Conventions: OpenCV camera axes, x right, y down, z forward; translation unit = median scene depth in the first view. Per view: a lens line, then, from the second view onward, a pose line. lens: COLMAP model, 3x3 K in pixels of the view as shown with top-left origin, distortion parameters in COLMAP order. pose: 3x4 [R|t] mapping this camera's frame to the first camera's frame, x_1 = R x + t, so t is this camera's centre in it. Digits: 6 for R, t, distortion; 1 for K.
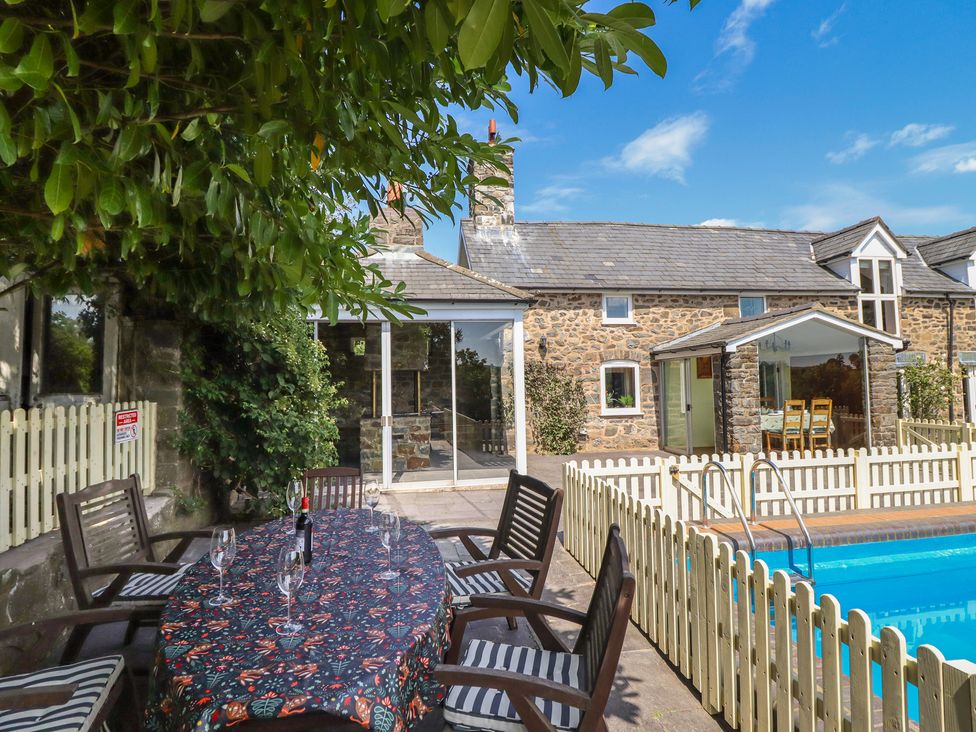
lens RADIAL K [[503.5, 0, 489.0], [0, 503.5, 355.2], [0, 0, 1]] dist [0.002894, -0.014808]
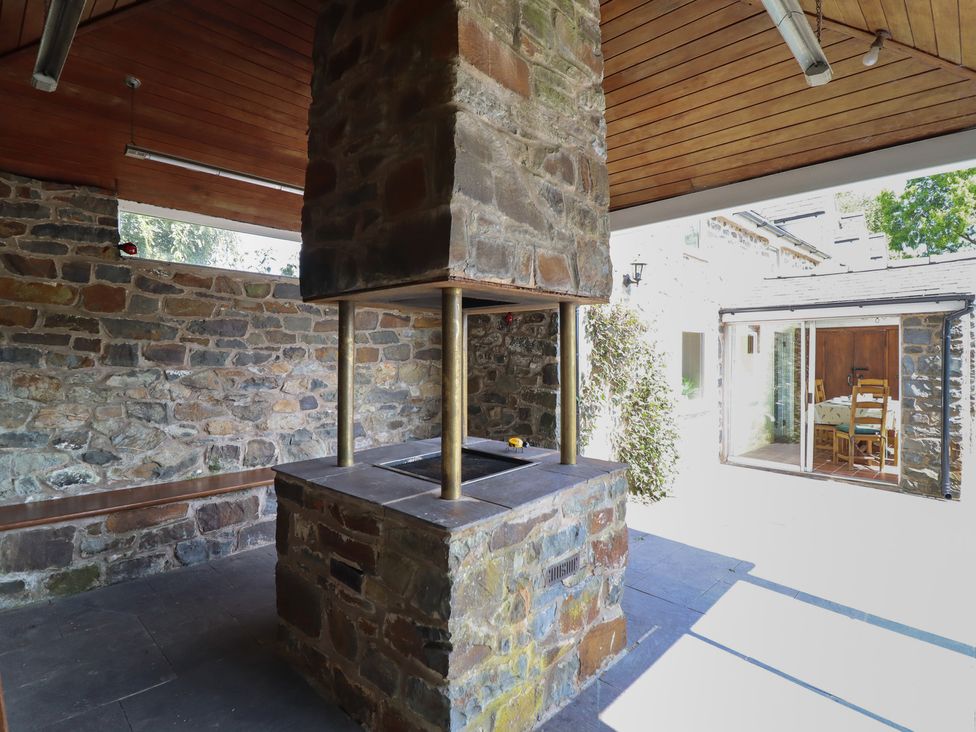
lens RADIAL K [[500.6, 0, 483.5], [0, 500.6, 359.2], [0, 0, 1]] dist [0.000428, -0.014147]
pose [[0.815921, 0.012007, 0.578038, -0.332147], [-0.045129, 0.998057, 0.042970, 0.050350], [-0.576399, -0.061146, 0.814878, 0.785881]]
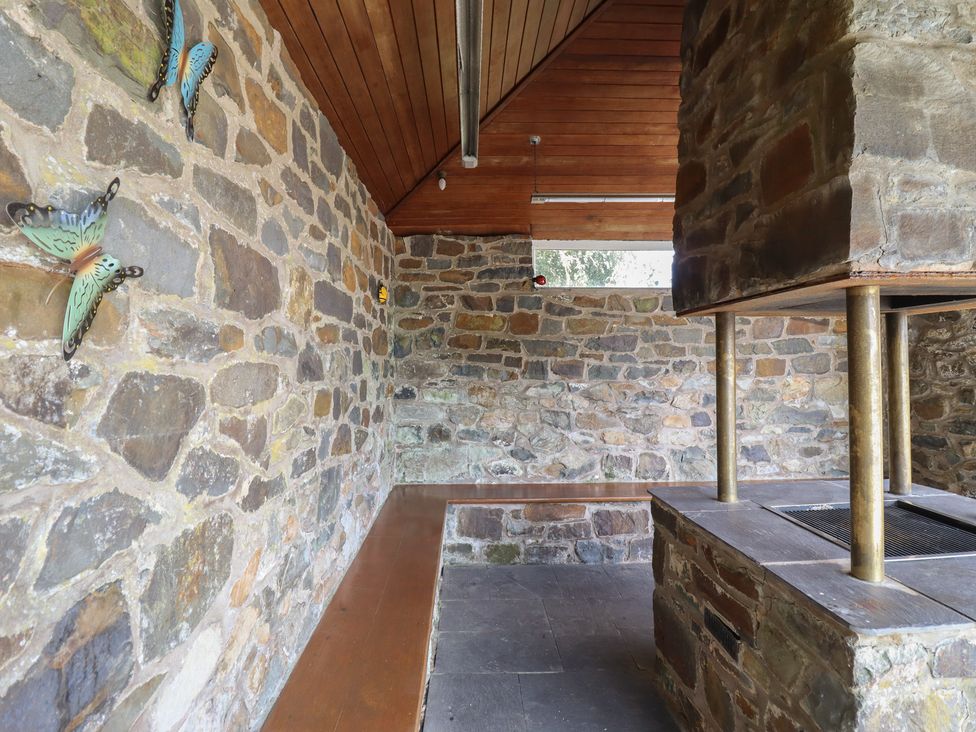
lens RADIAL K [[503.5, 0, 489.0], [0, 503.5, 355.2], [0, 0, 1]] dist [0.002894, -0.014808]
pose [[0.989461, 0.003275, -0.144759, -0.314445], [0.001999, 0.999340, 0.036276, 0.045975], [0.144783, -0.036183, 0.988802, 0.796949]]
